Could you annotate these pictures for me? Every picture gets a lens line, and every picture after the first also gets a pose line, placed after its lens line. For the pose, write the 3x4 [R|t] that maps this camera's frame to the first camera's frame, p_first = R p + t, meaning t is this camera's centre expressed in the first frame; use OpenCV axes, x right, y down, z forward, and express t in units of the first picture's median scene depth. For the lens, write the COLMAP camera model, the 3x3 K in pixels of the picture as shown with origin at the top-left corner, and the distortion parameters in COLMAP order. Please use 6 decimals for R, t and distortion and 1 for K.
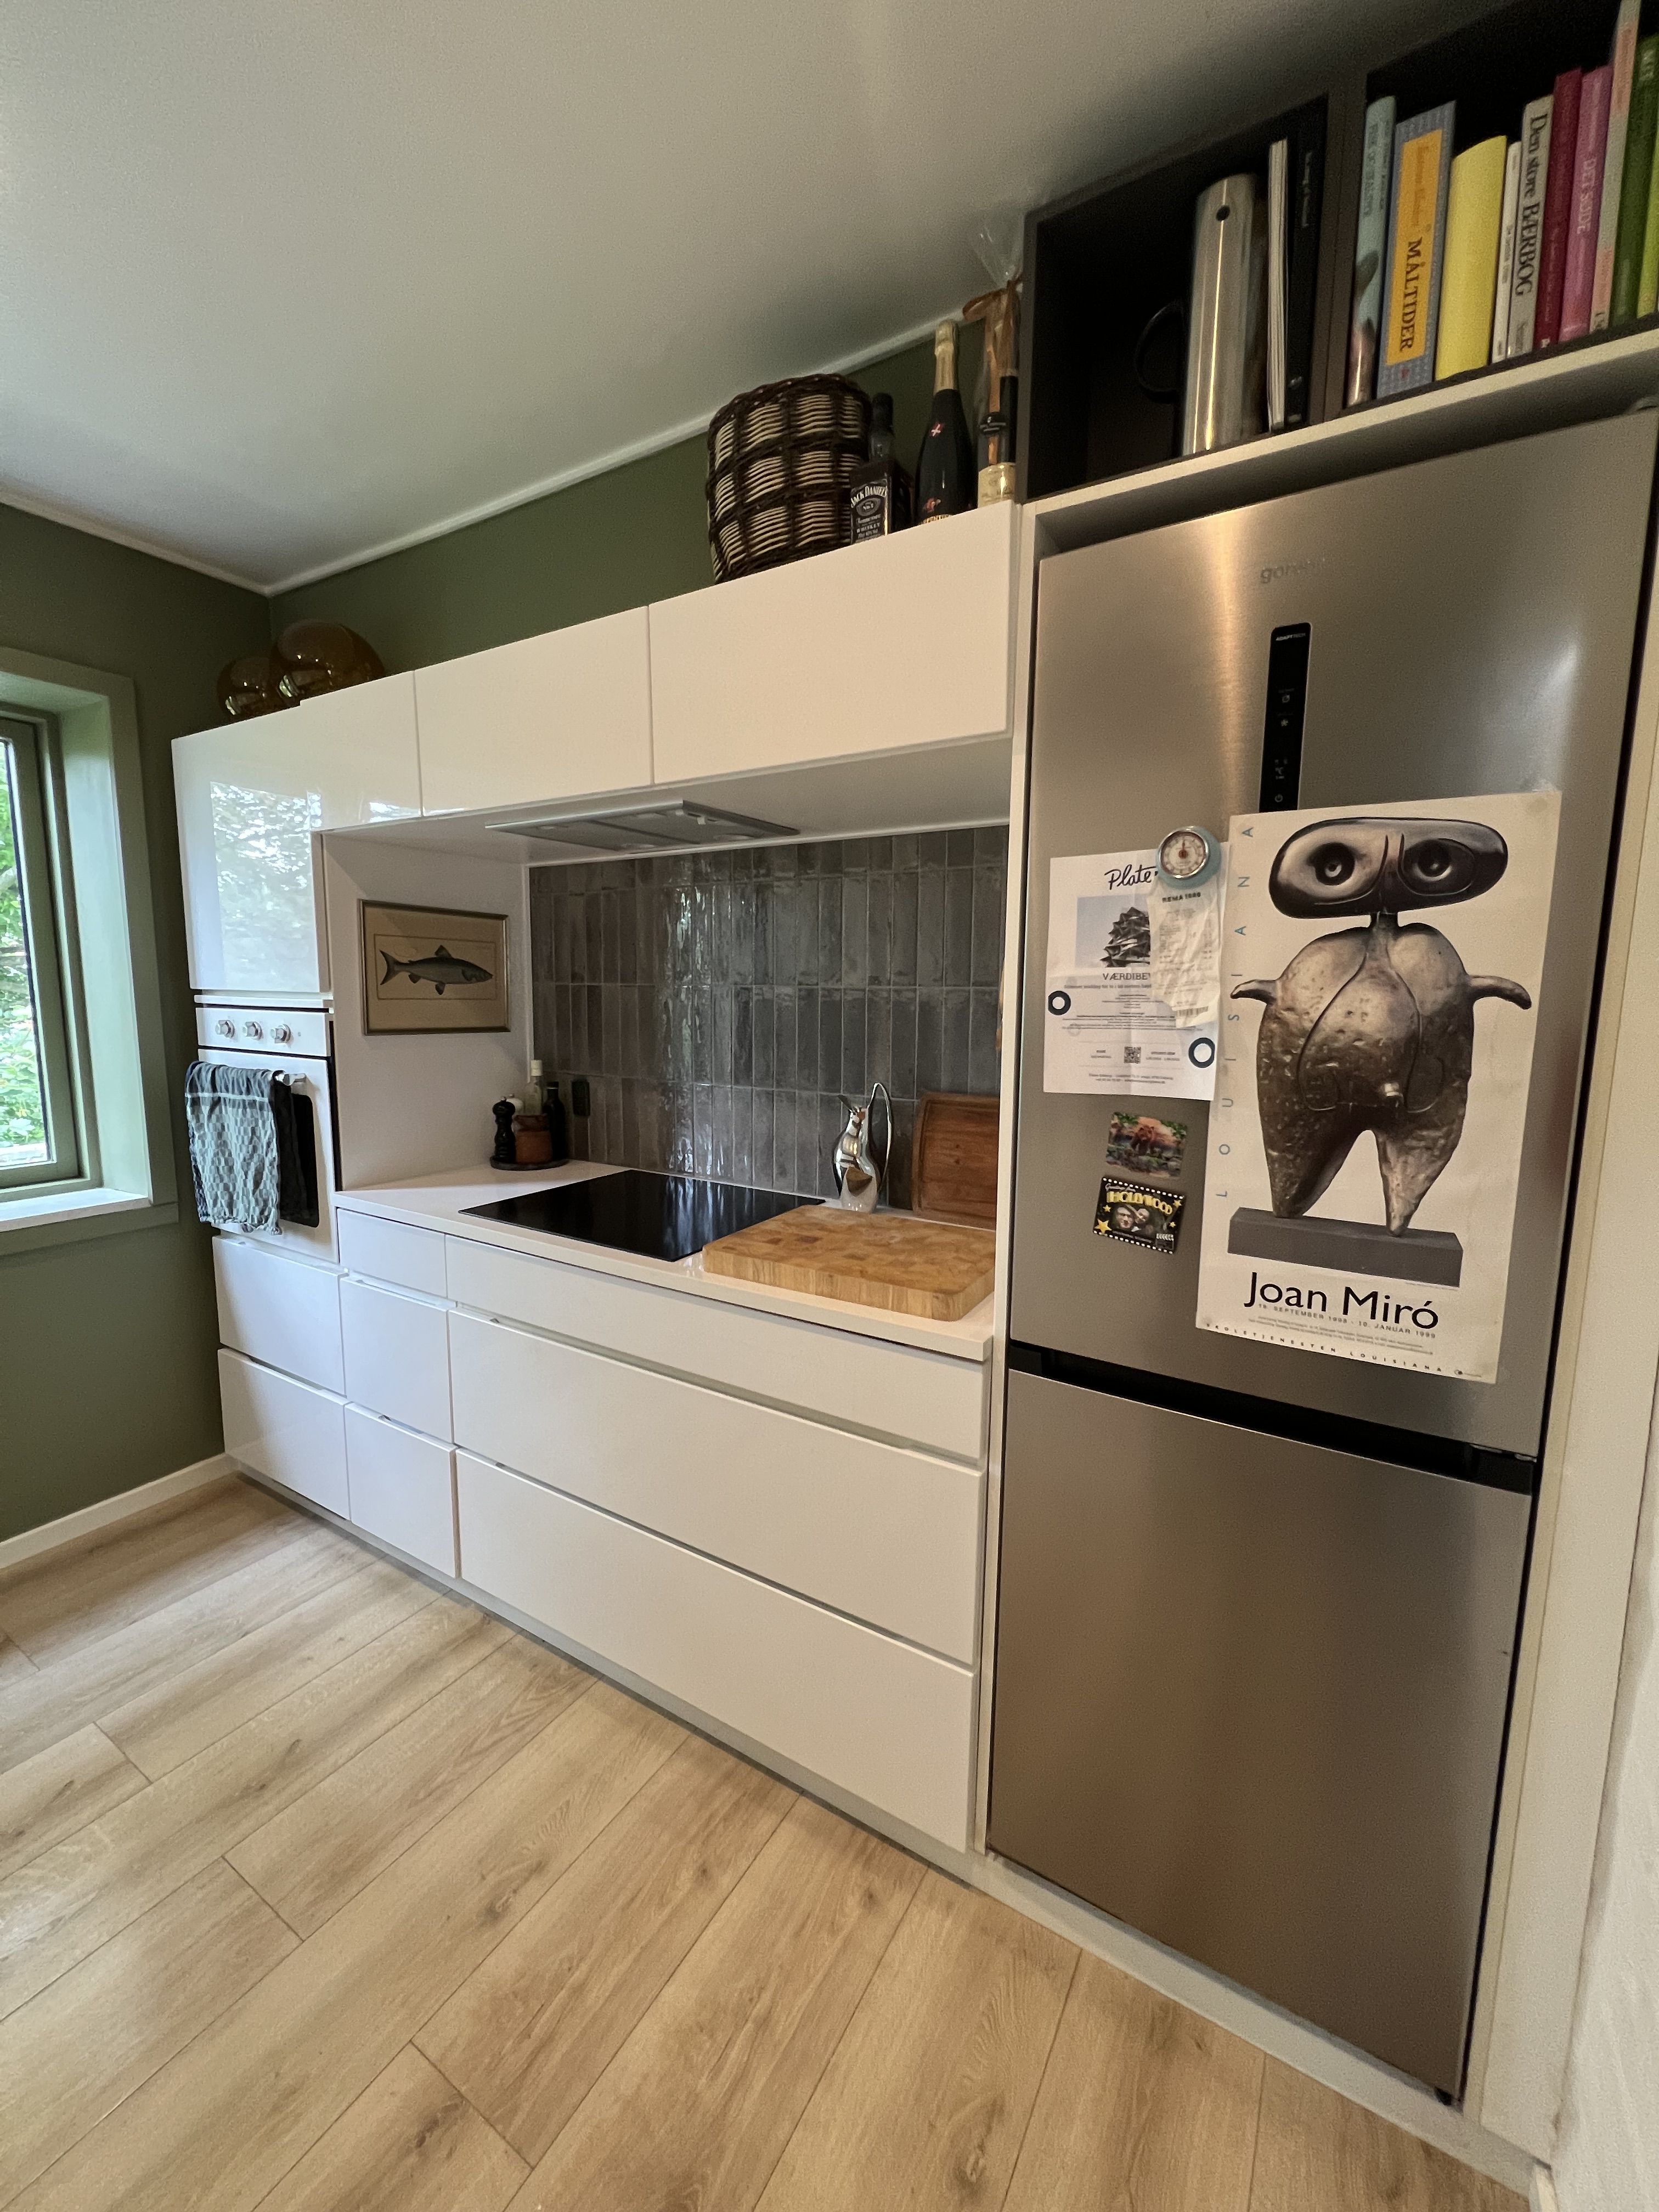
lens RADIAL K [[877.3, 0, 829.5], [0, 877.3, 1106.0], [0, 0, 1]] dist [-0.001275, 0.000139]
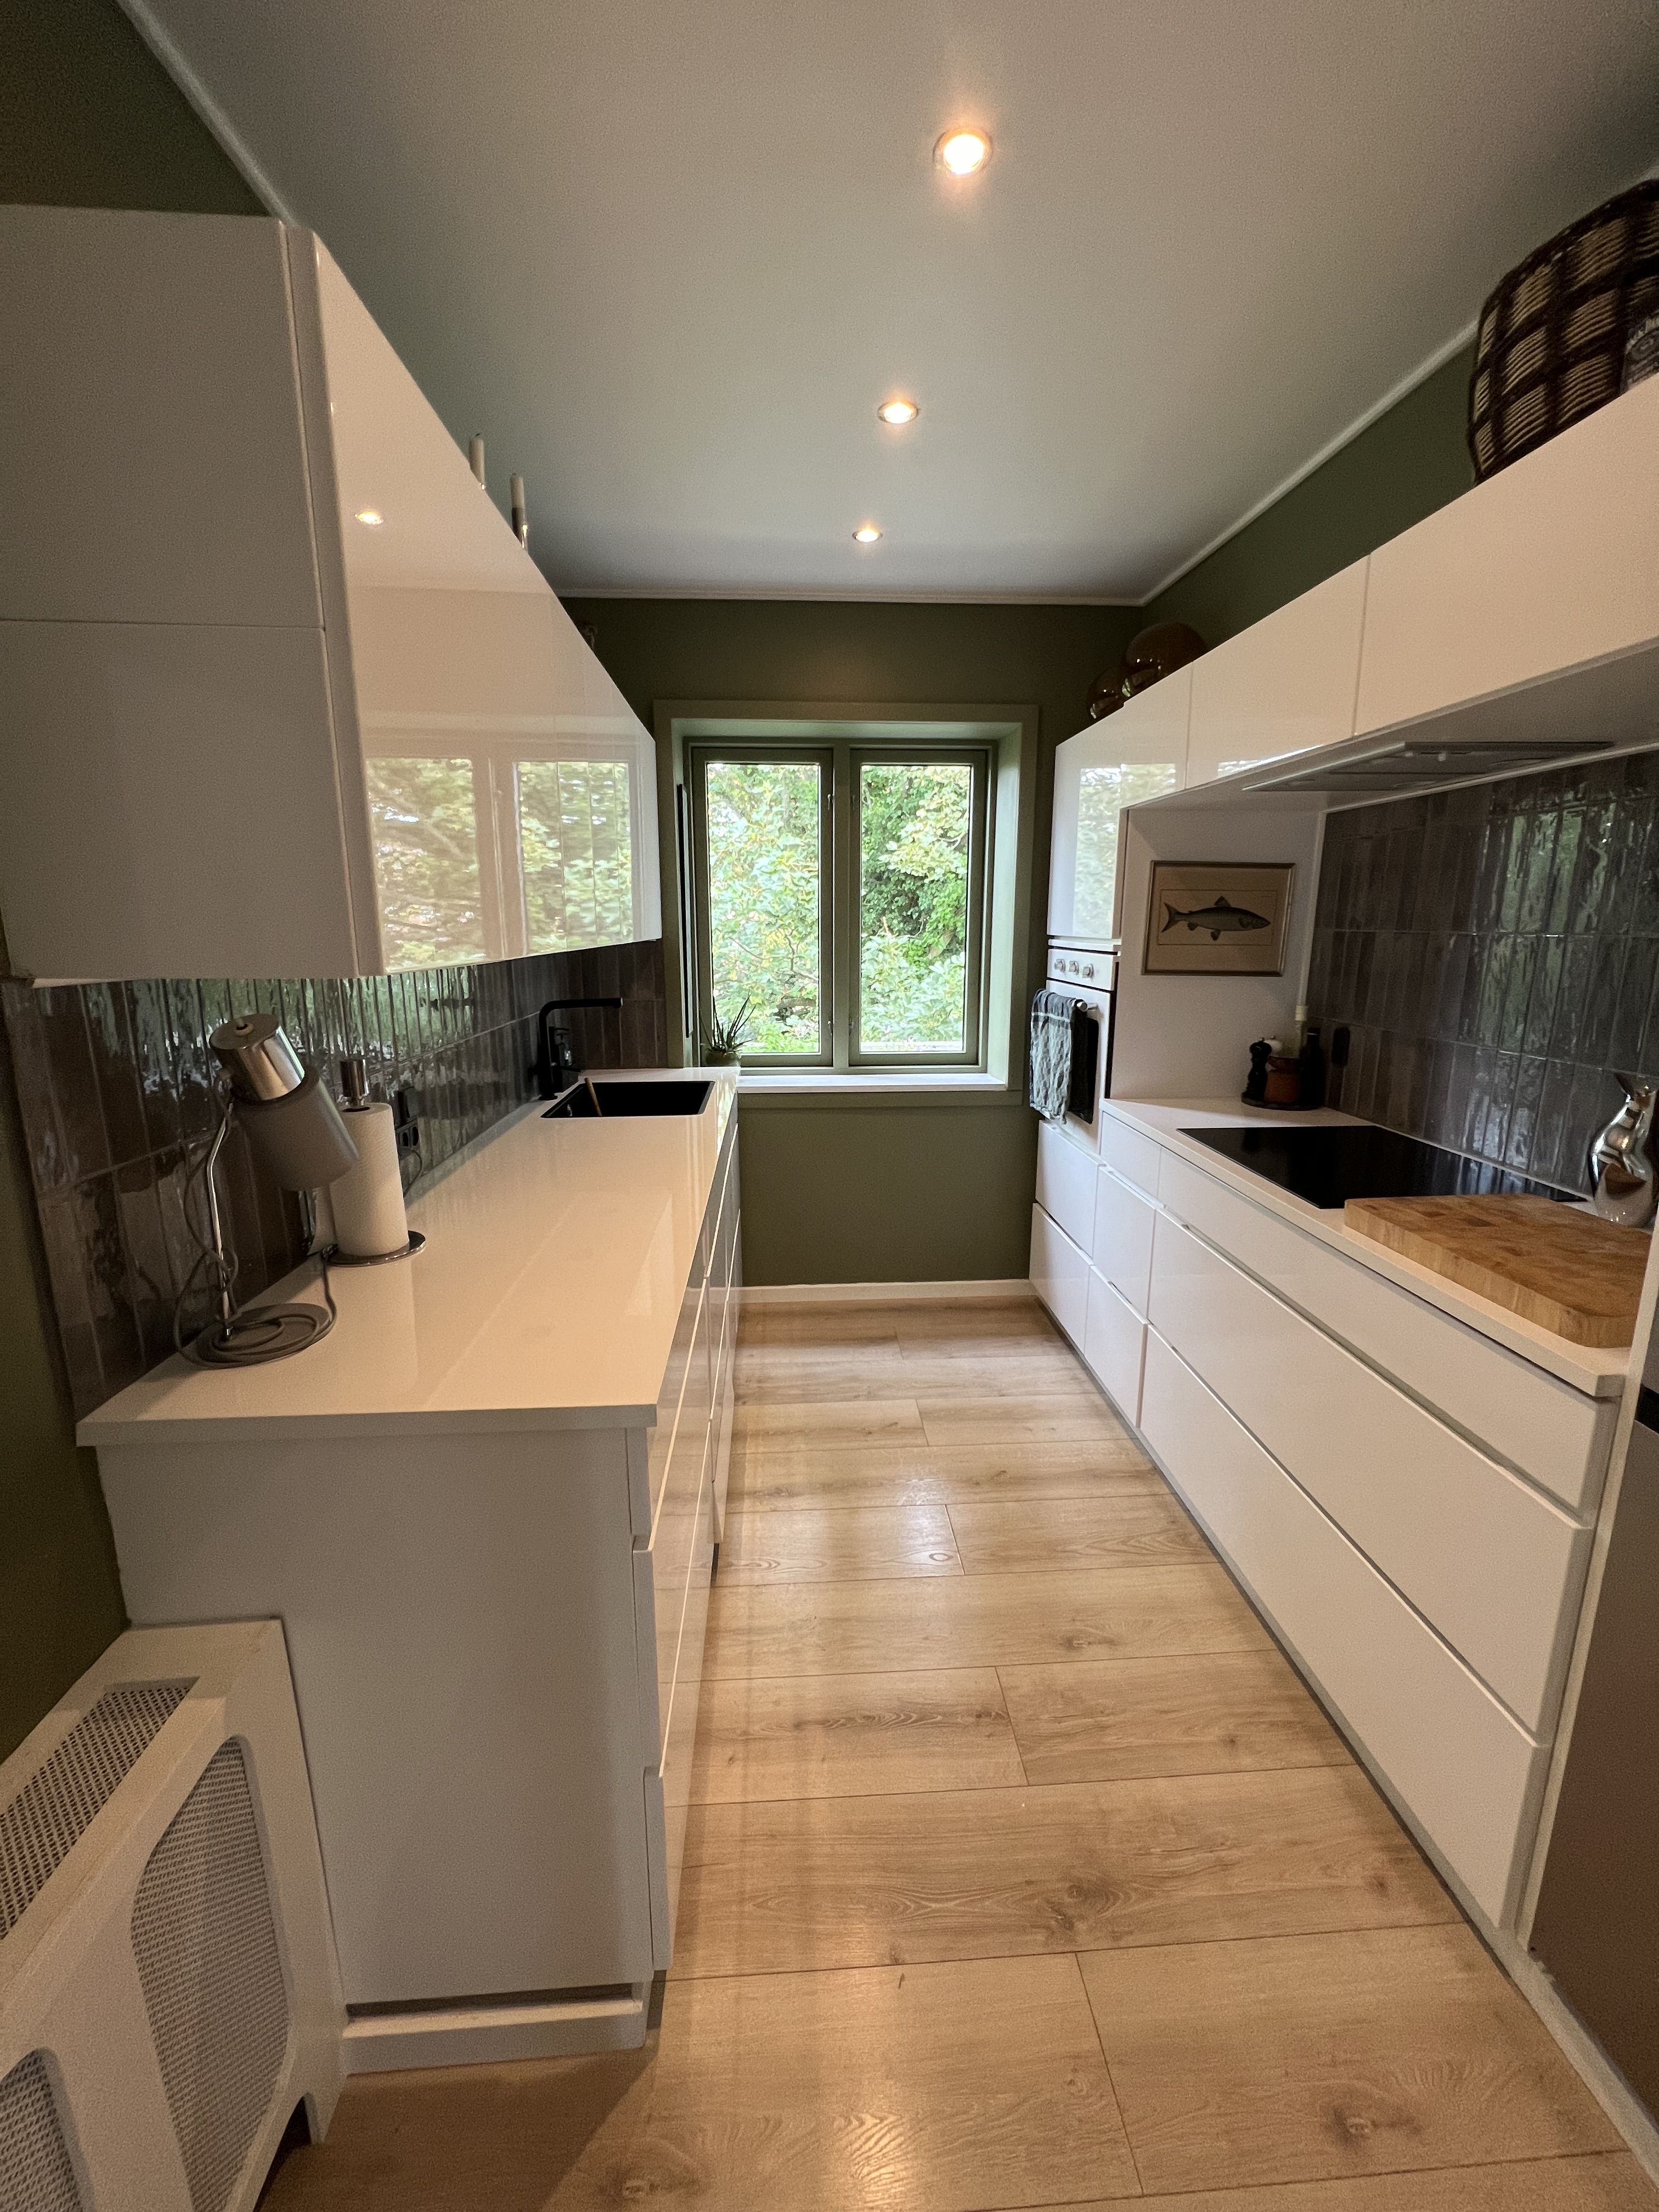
lens RADIAL K [[840.2, 0, 829.5], [0, 840.2, 1106.0], [0, 0, 1]] dist [0.001031, 0.000002]
pose [[0.581542, 0.164290, -0.796754, 0.173828], [-0.104037, 0.986373, 0.127454, -0.004577], [0.806836, 0.008772, 0.590710, -0.033389]]
